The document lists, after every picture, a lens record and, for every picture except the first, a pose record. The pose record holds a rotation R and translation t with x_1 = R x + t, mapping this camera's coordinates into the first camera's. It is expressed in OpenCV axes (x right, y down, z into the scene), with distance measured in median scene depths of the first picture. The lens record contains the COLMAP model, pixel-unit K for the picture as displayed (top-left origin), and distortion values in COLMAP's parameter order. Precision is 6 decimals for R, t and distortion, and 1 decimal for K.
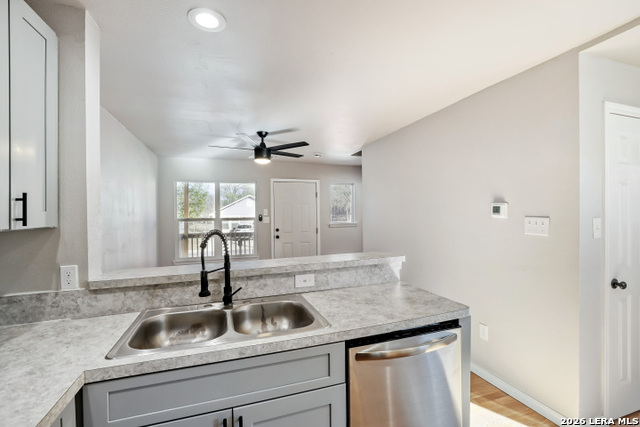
lens RADIAL K [[294.9, 0, 323.4], [0, 294.9, 211.7], [0, 0, 1]] dist [-0.013774, 0.001780]
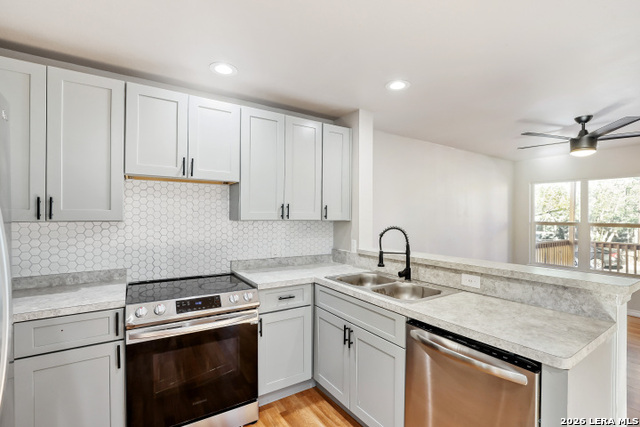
lens RADIAL K [[294.9, 0, 320.5], [0, 294.9, 215.3], [0, 0, 1]] dist [-0.013774, 0.001780]
pose [[0.246261, 0.016622, -0.969061, 0.988416], [-0.007907, 0.999854, 0.015141, -0.015714], [0.969171, 0.003934, 0.246357, 0.259395]]
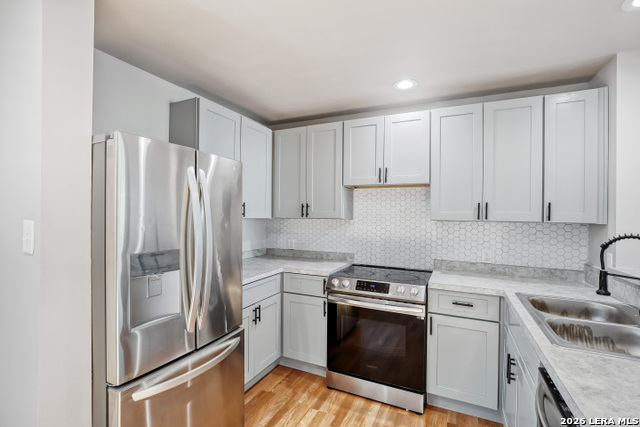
lens RADIAL K [[294.9, 0, 320.5], [0, 294.9, 213.5], [0, 0, 1]] dist [-0.013774, 0.001780]
pose [[-0.697613, 0.007665, -0.716434, 0.952575], [0.002632, 0.999963, 0.008136, -0.012812], [0.716470, 0.003790, -0.697607, 0.924283]]
